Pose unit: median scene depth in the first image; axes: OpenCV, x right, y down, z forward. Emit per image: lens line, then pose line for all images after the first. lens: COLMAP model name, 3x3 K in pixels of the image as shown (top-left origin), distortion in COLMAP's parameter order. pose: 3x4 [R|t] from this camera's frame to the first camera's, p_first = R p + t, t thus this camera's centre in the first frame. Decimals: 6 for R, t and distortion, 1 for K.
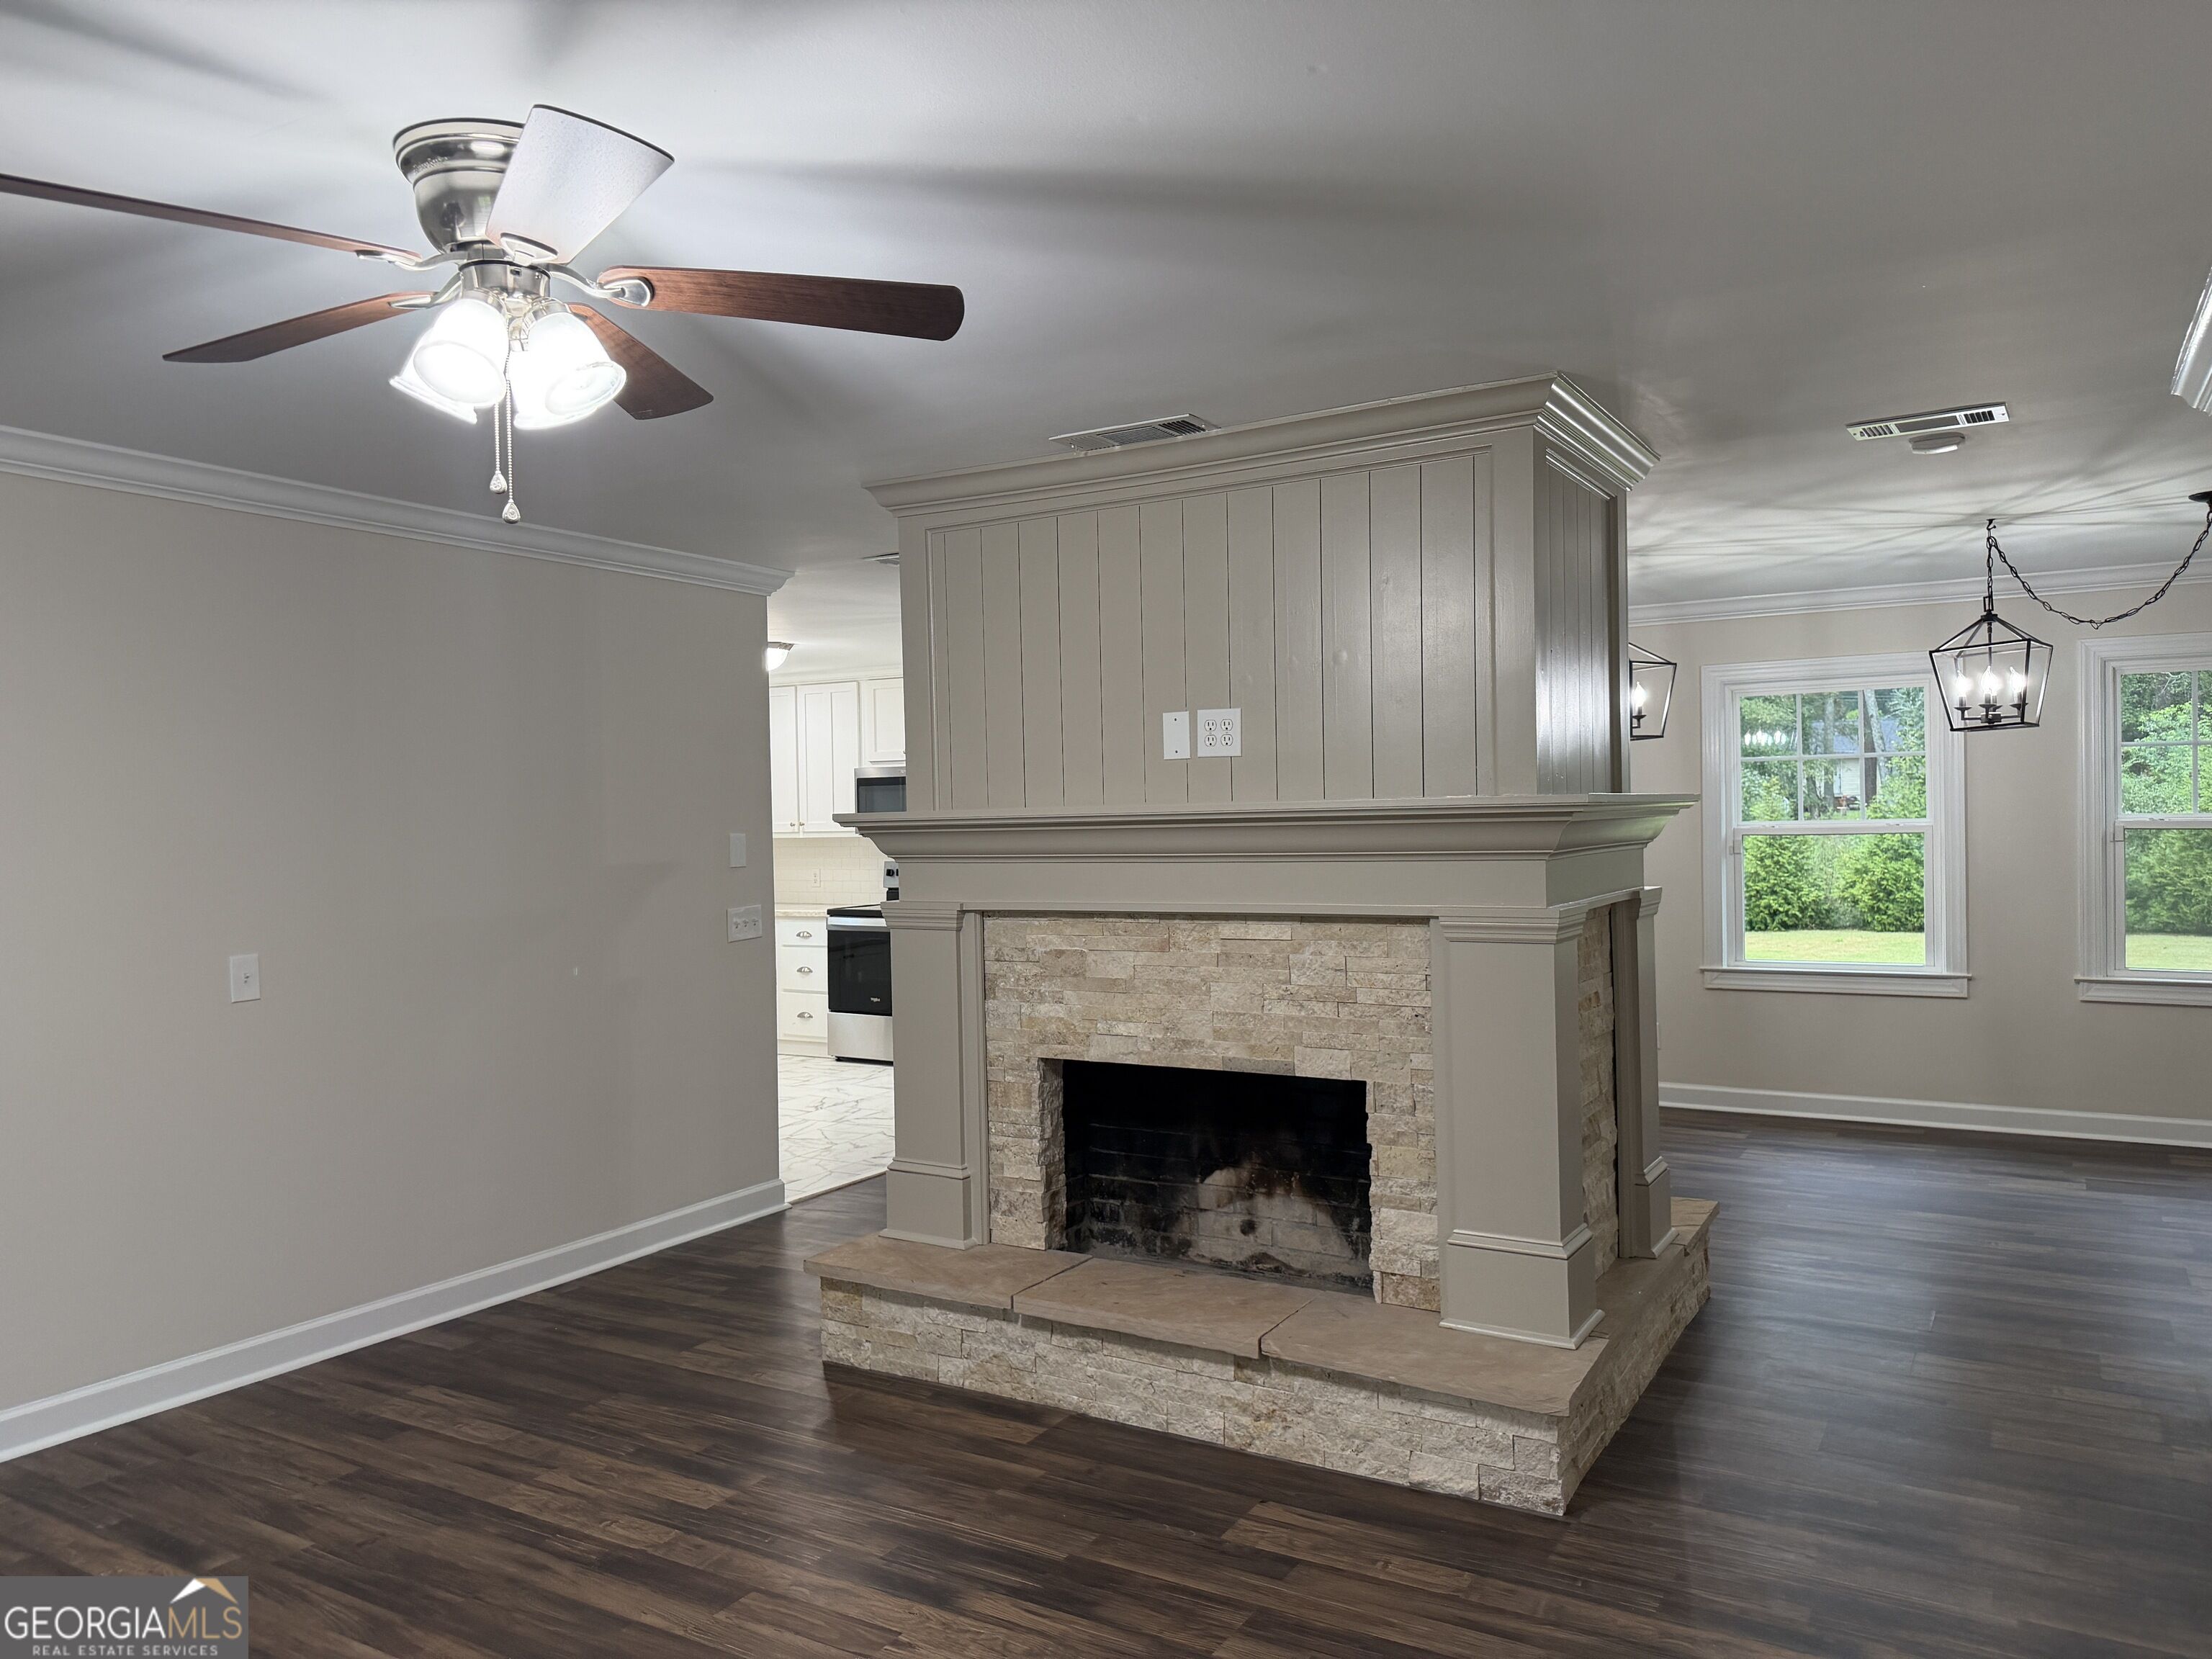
lens RADIAL K [[1524.2, 0, 984.3], [0, 1524.2, 819.3], [0, 0, 1]] dist [0.148902, -0.258050]
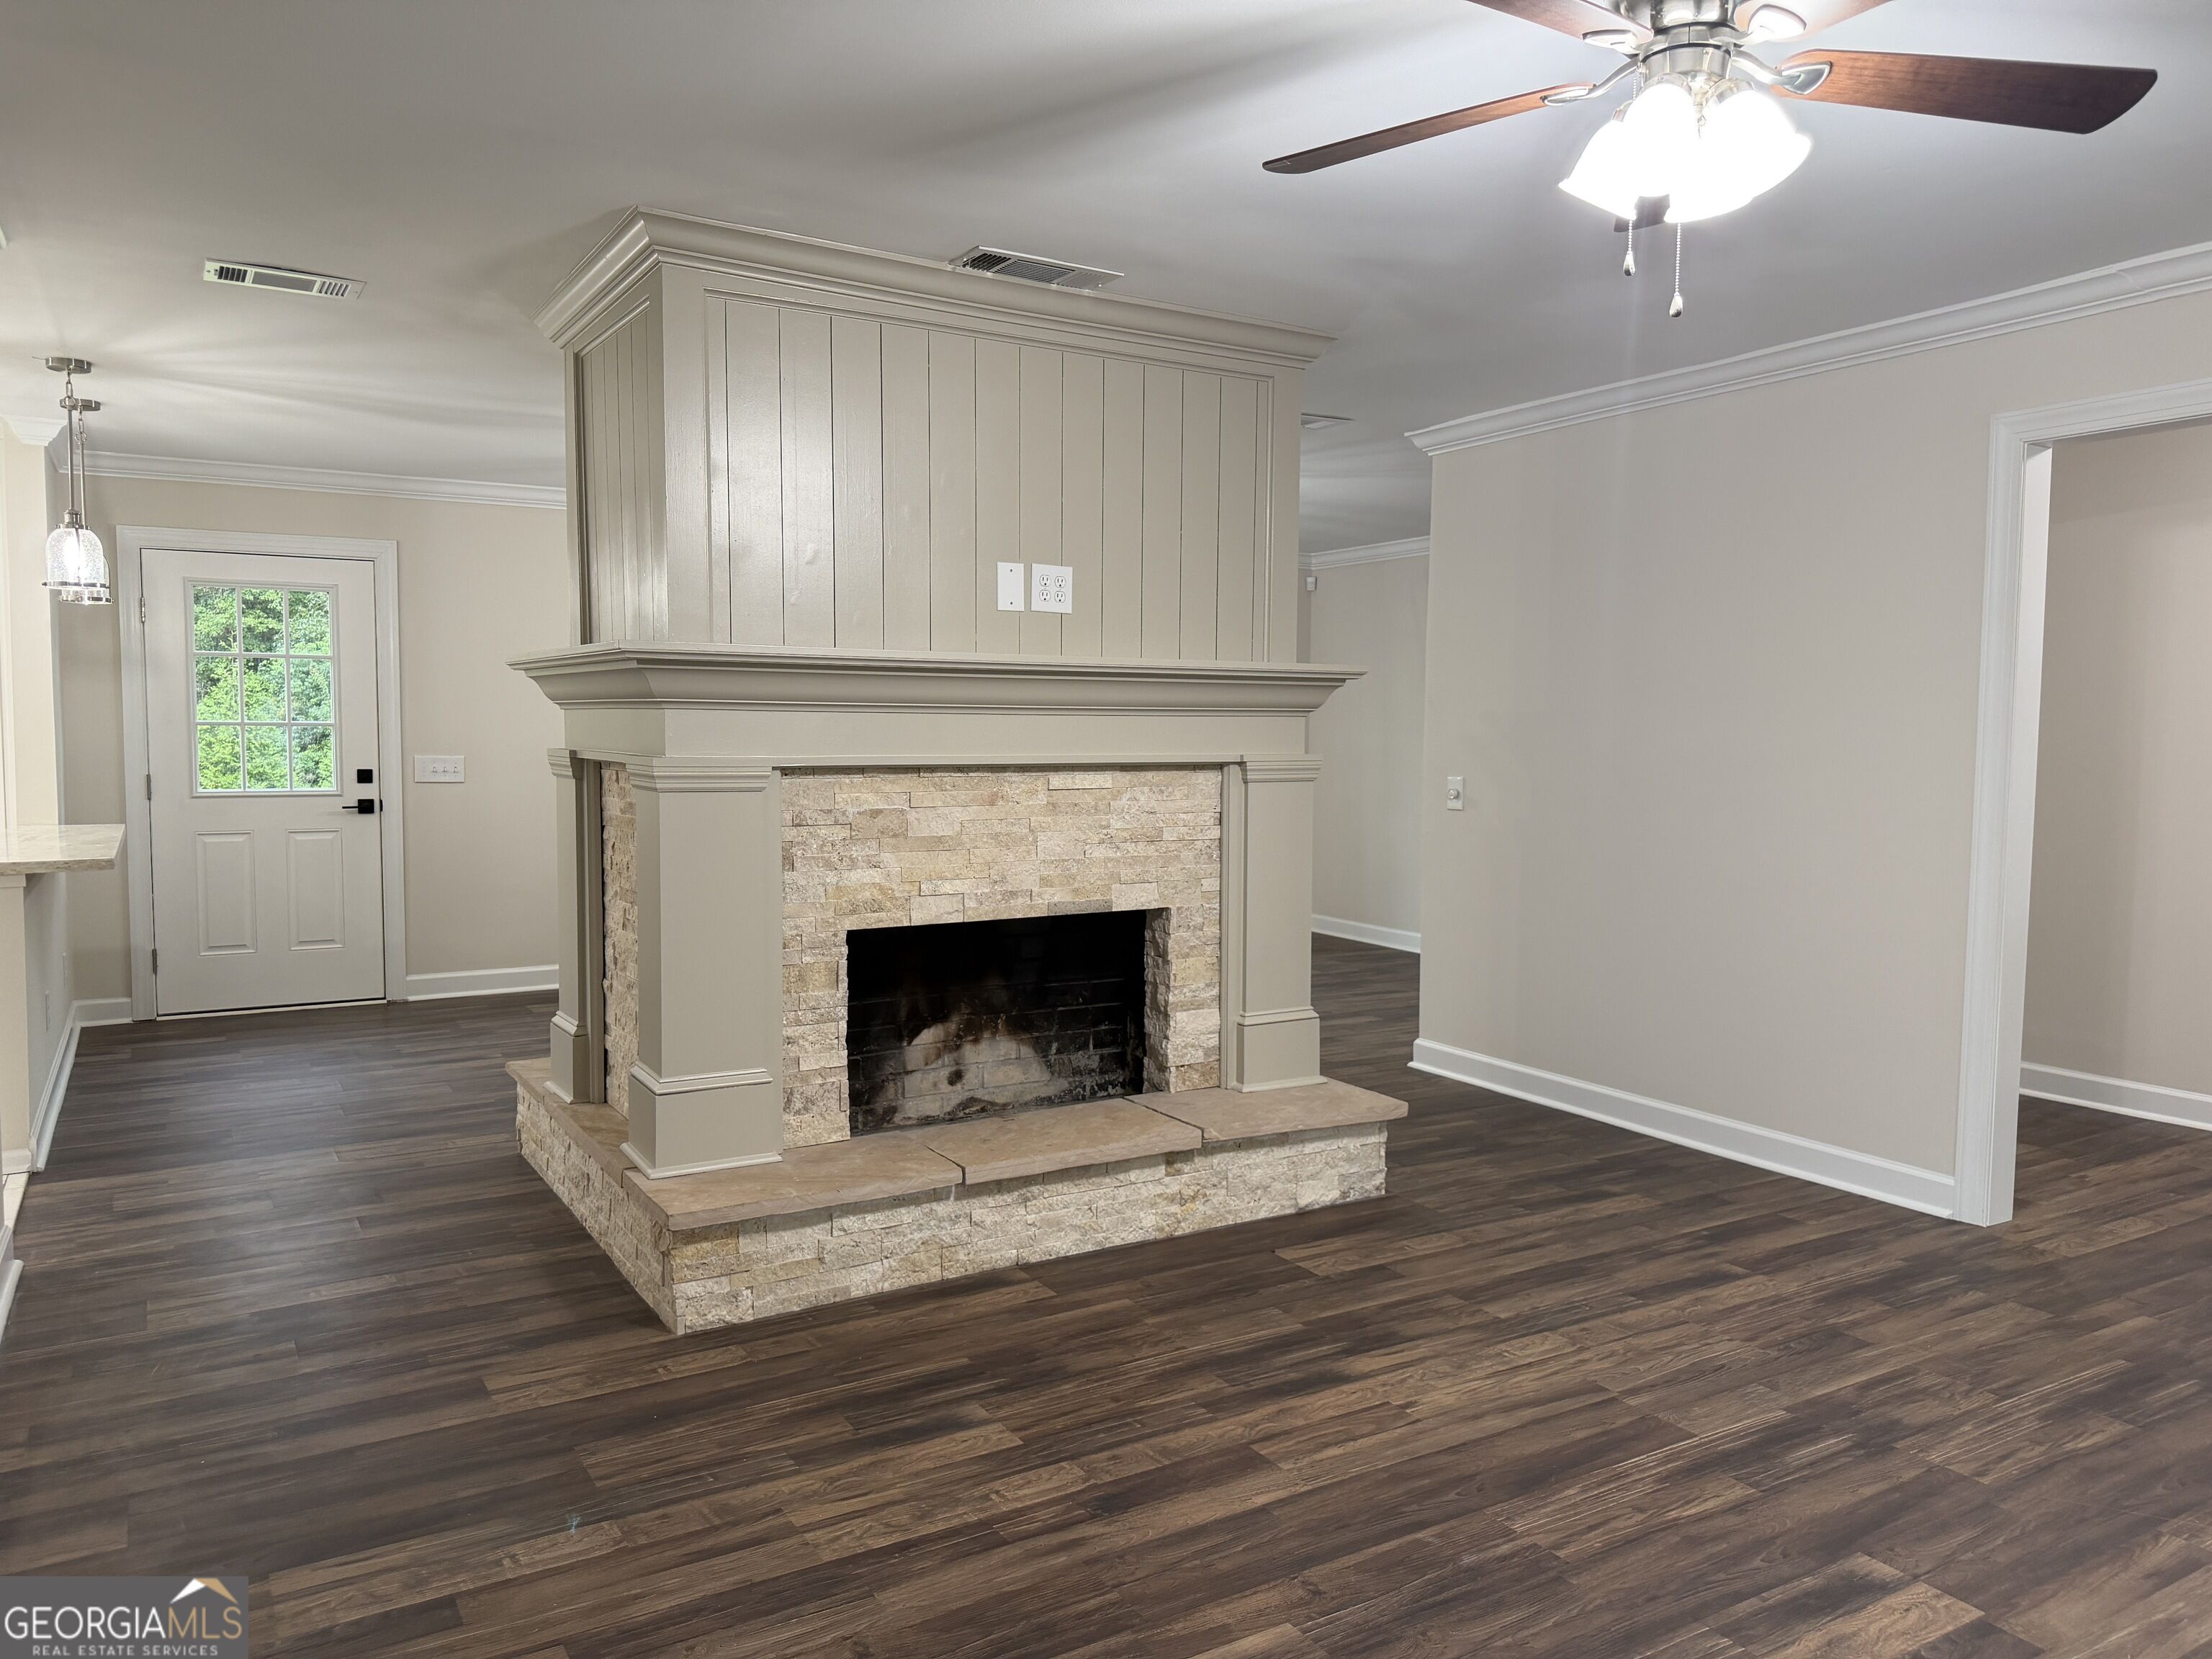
lens RADIAL K [[1570.8, 0, 1109.3], [0, 1570.8, 835.2], [0, 0, 1]] dist [0.122665, -0.155080]
pose [[0.447267, -0.032150, 0.893822, -0.781215], [-0.016023, 0.998905, 0.043948, 0.061592], [-0.894257, -0.033978, 0.446263, 0.489069]]
